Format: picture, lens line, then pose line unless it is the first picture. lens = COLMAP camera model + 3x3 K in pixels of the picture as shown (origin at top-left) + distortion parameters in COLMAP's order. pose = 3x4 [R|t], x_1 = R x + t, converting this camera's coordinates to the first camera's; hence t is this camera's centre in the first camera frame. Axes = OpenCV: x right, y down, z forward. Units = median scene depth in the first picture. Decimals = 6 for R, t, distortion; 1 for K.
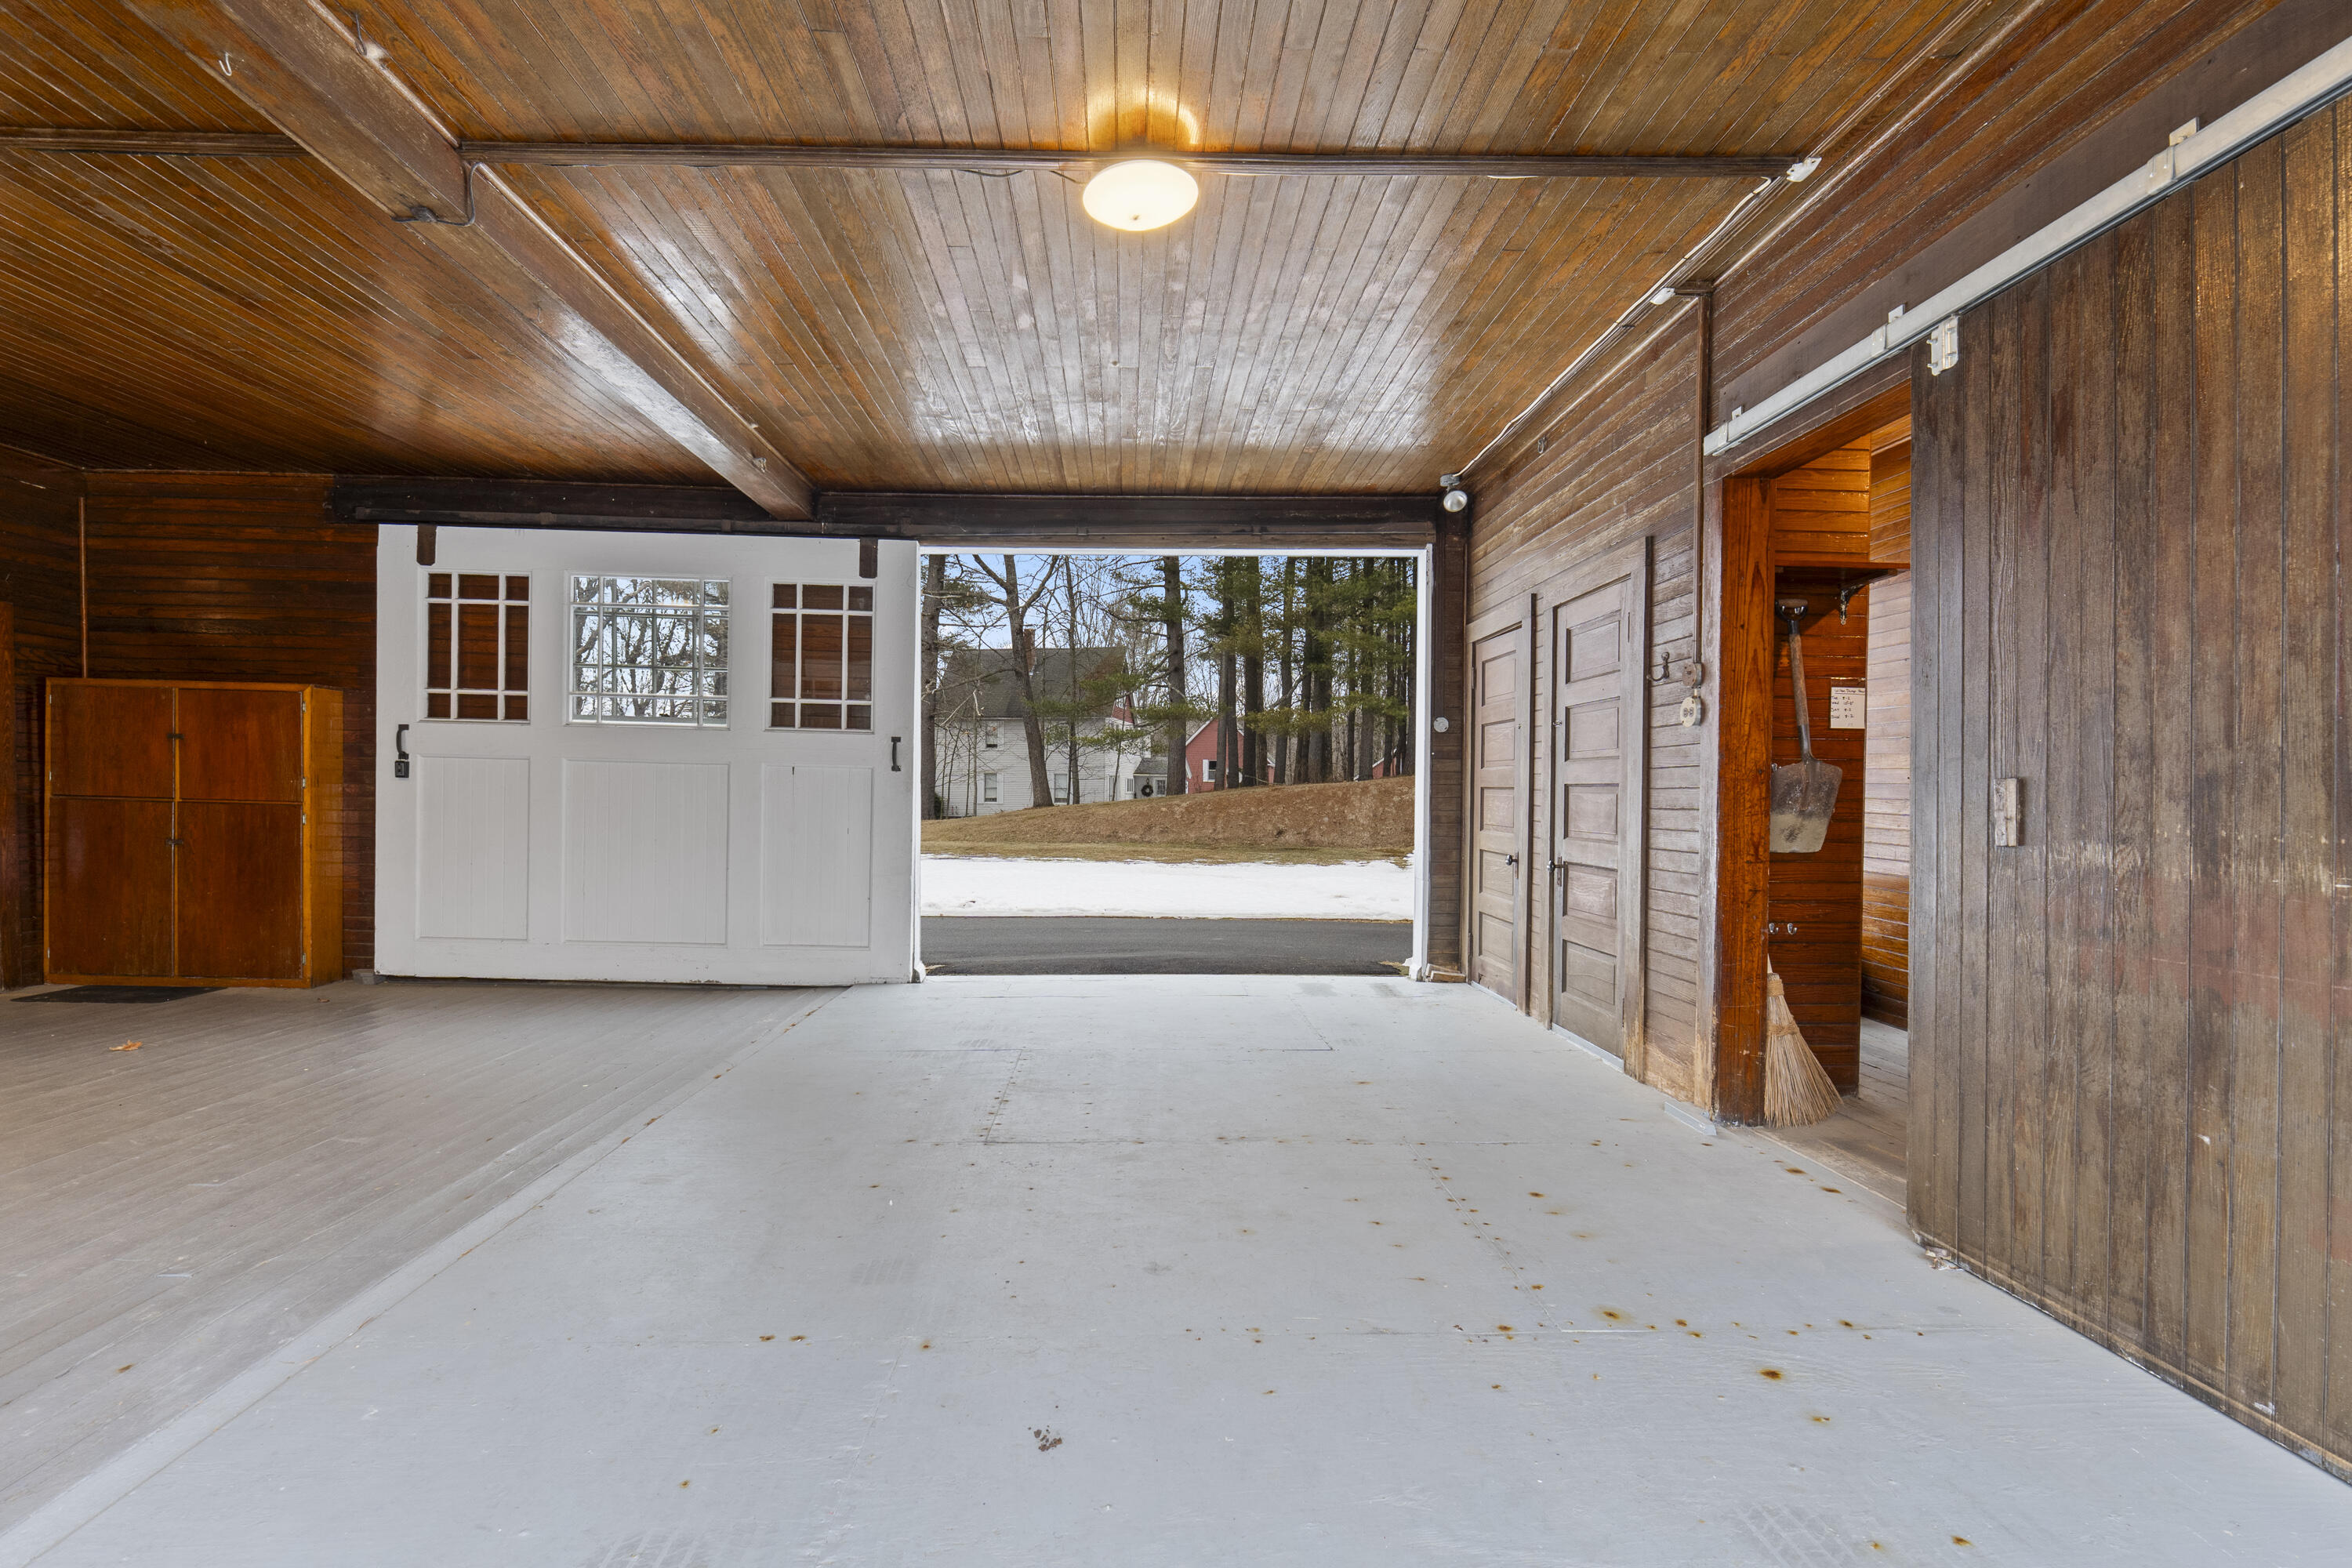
lens RADIAL K [[1133.5, 0, 1160.6], [0, 1133.5, 798.6], [0, 0, 1]] dist [0.000939, 0.000168]
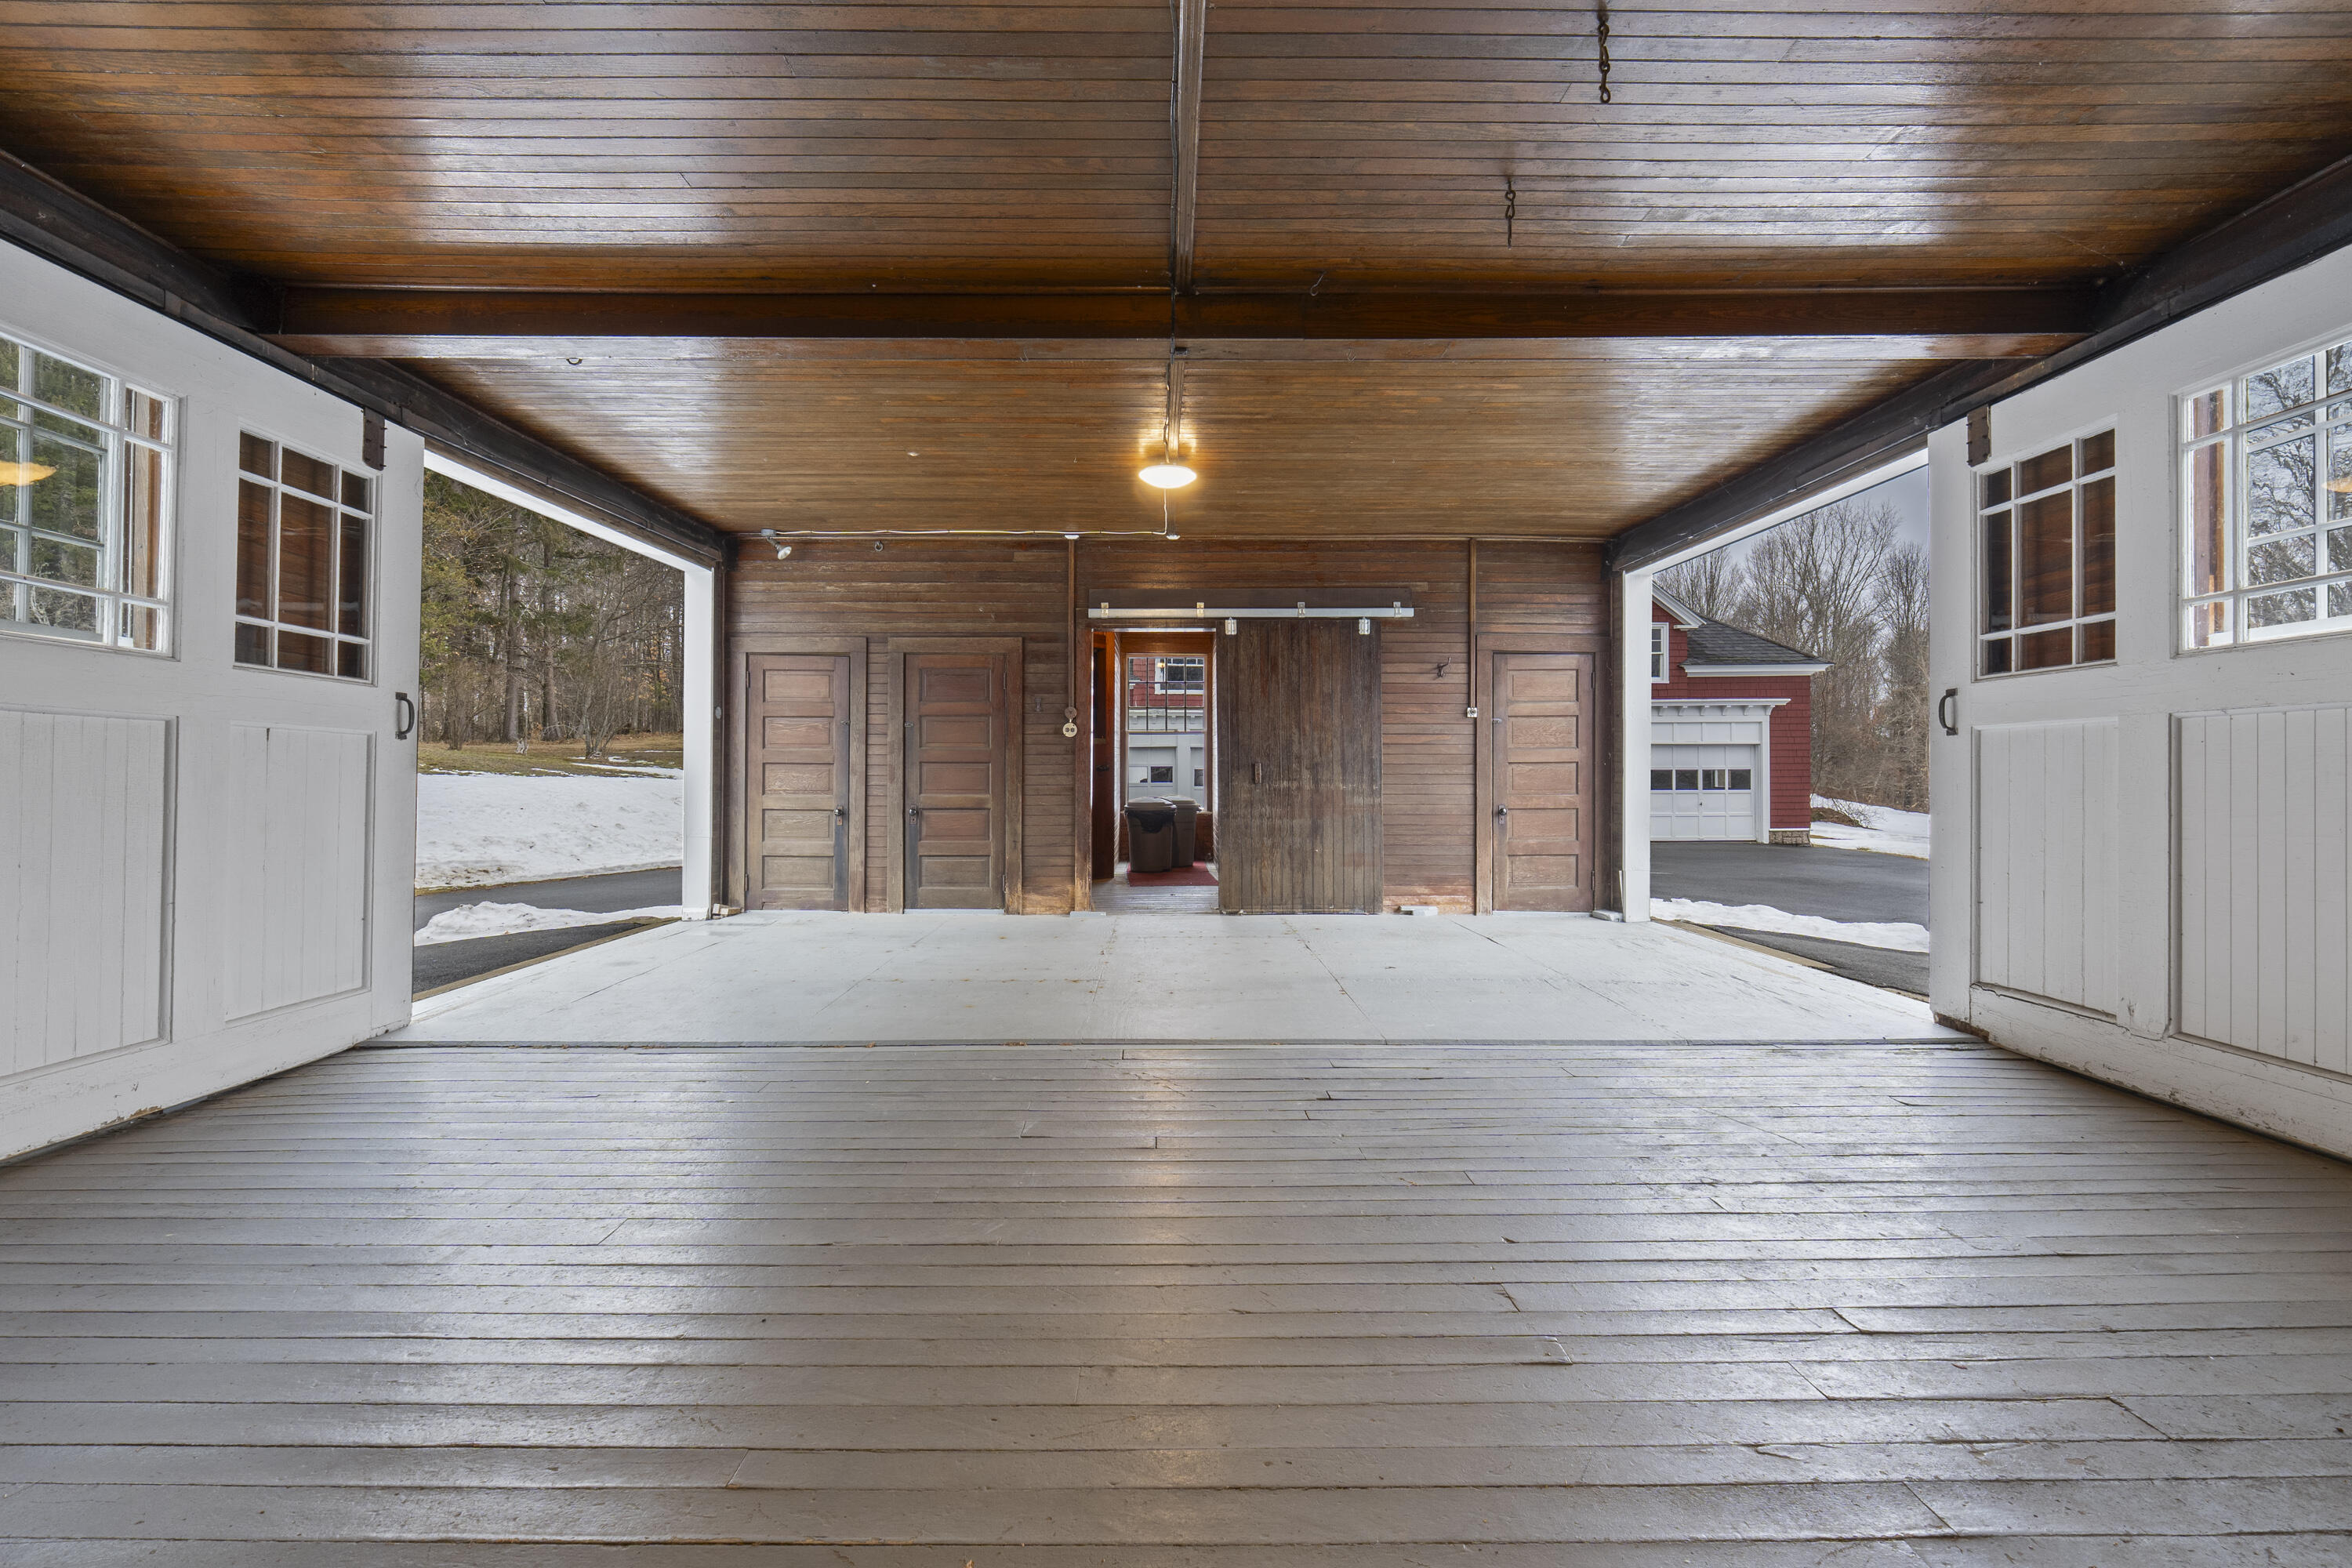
lens RADIAL K [[997.6, 0, 1161.8], [0, 997.6, 761.6], [0, 0, 1]] dist [0.000704, -0.000077]
pose [[0.008000, 0.004636, 0.999957, -1.746197], [0.004411, 0.999979, -0.004671, -0.007789], [-0.999958, 0.004448, 0.007980, 0.976468]]
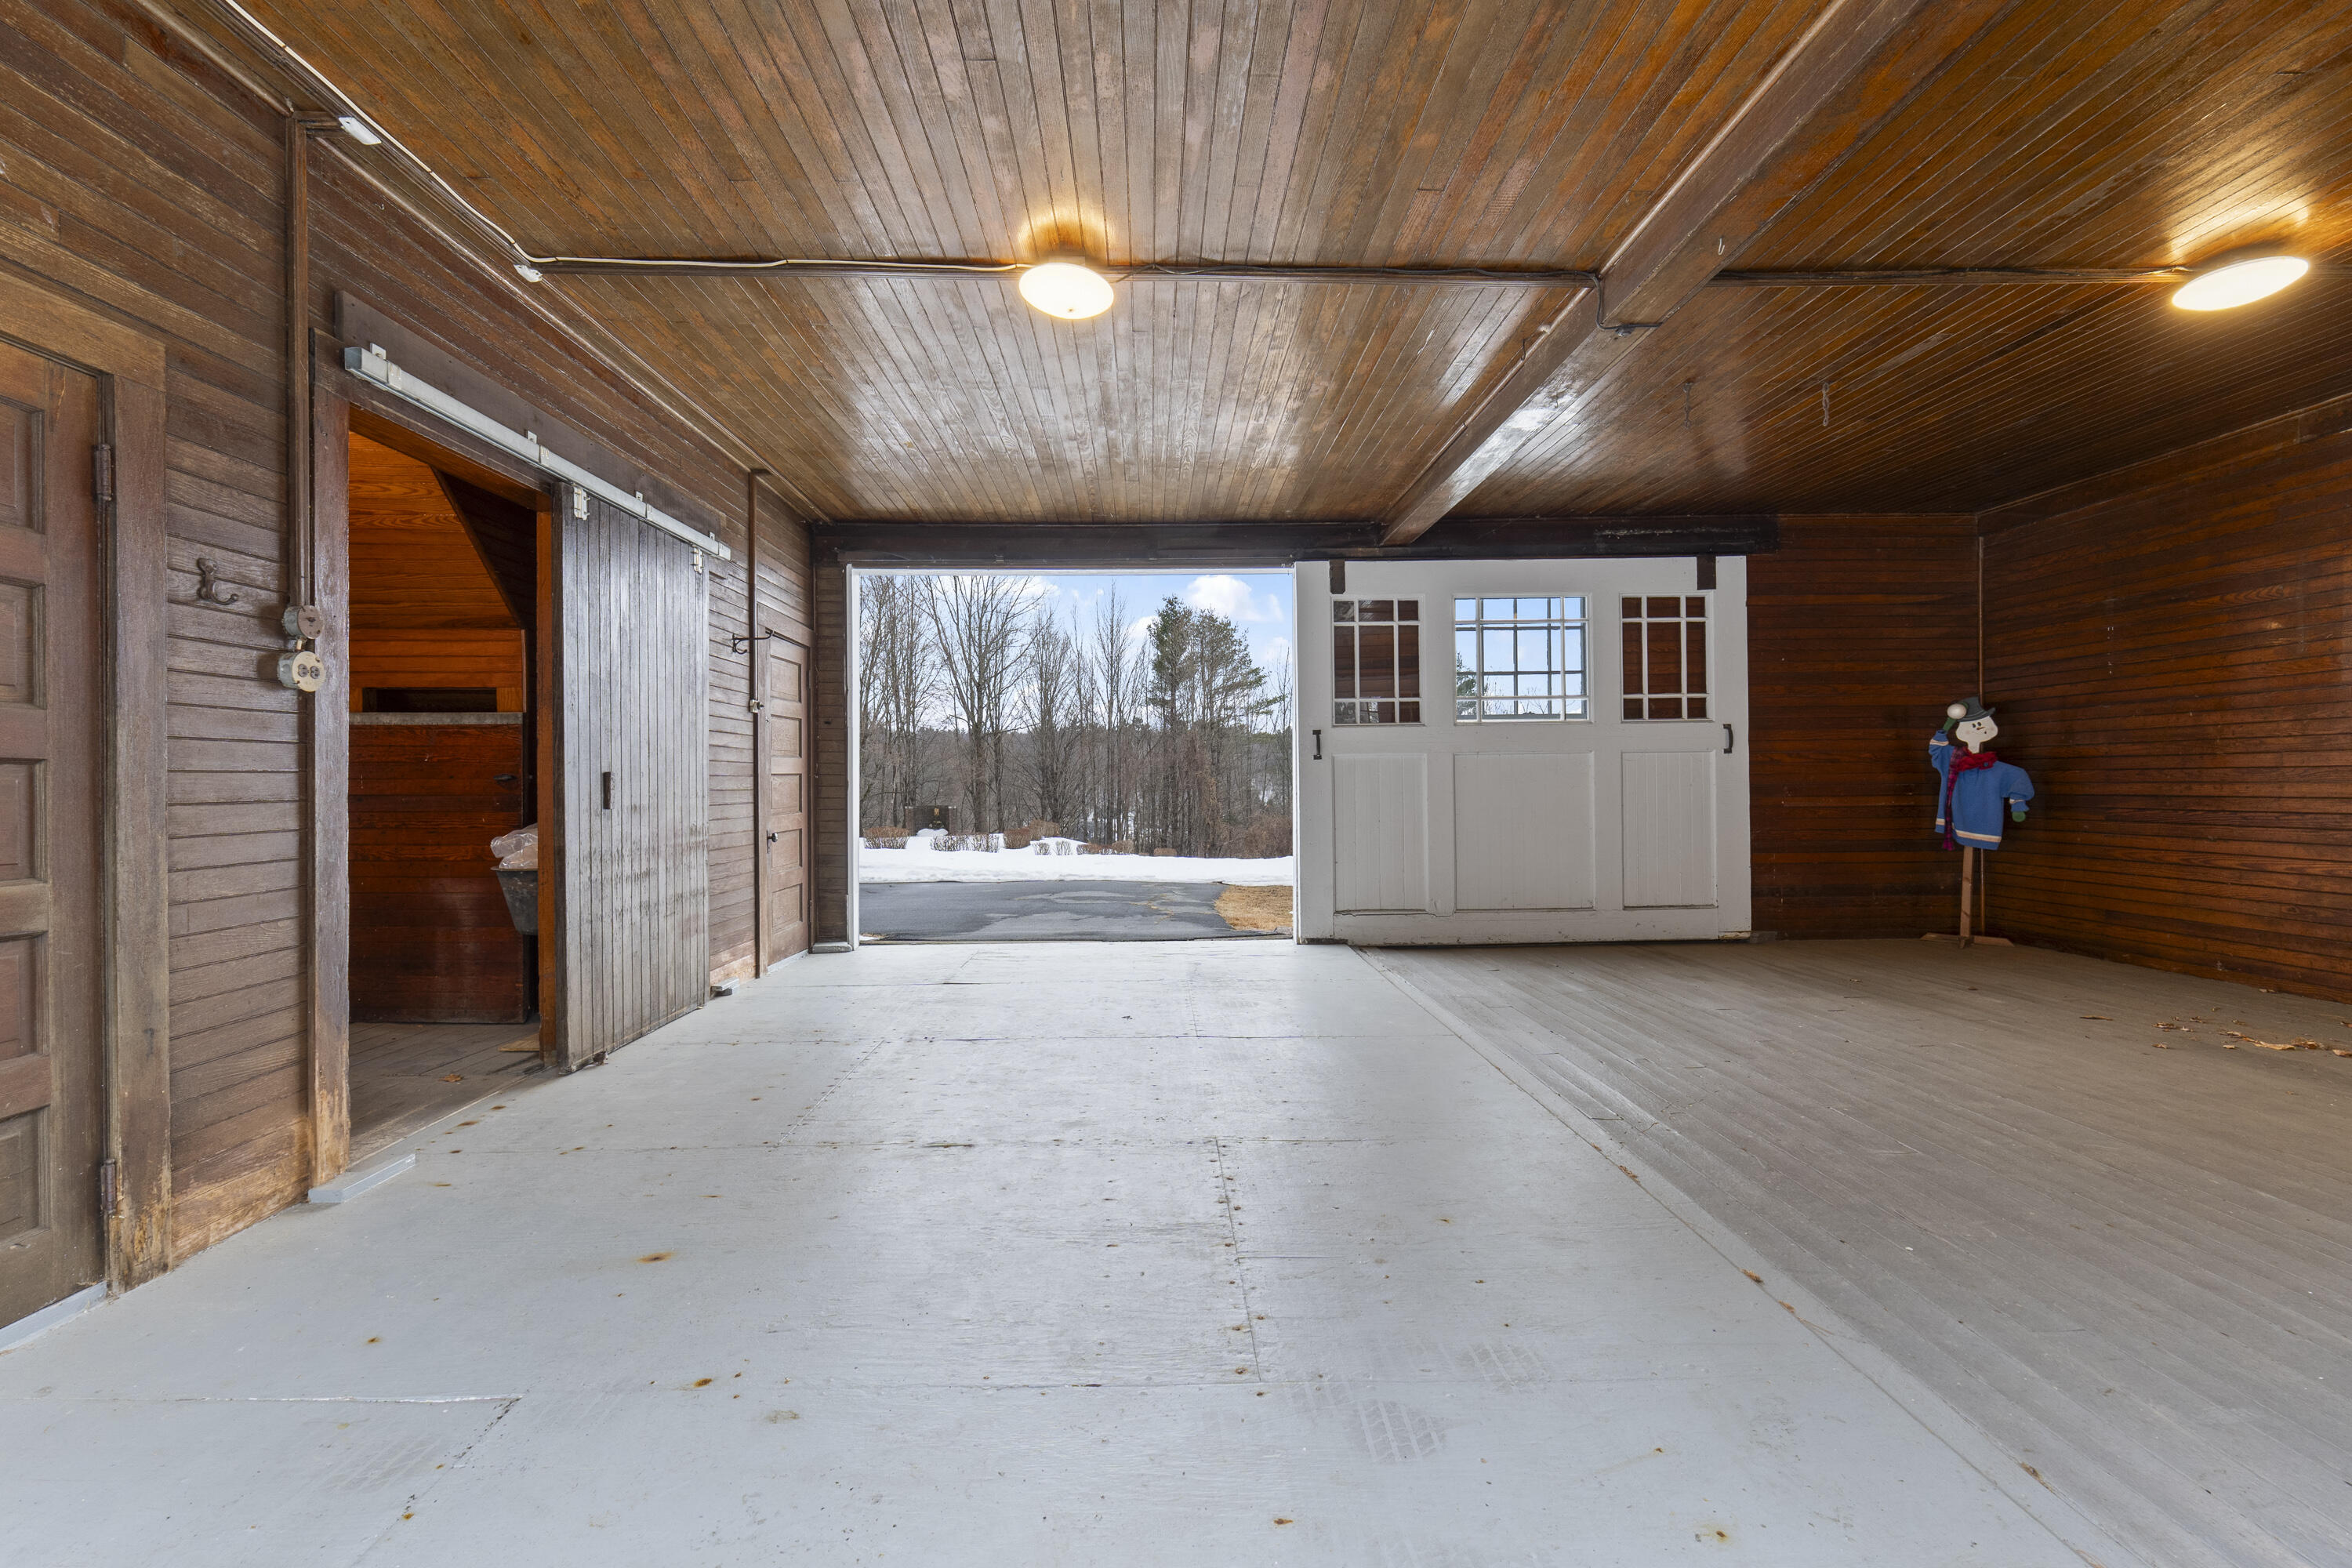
lens RADIAL K [[997.6, 0, 1179.6], [0, 997.6, 795.1], [0, 0, 1]] dist [0.000704, -0.000077]
pose [[-0.999991, -0.001965, -0.003697, -0.130297], [-0.002039, 0.999797, 0.020038, -0.011666], [0.003657, 0.020046, -0.999792, 2.020159]]
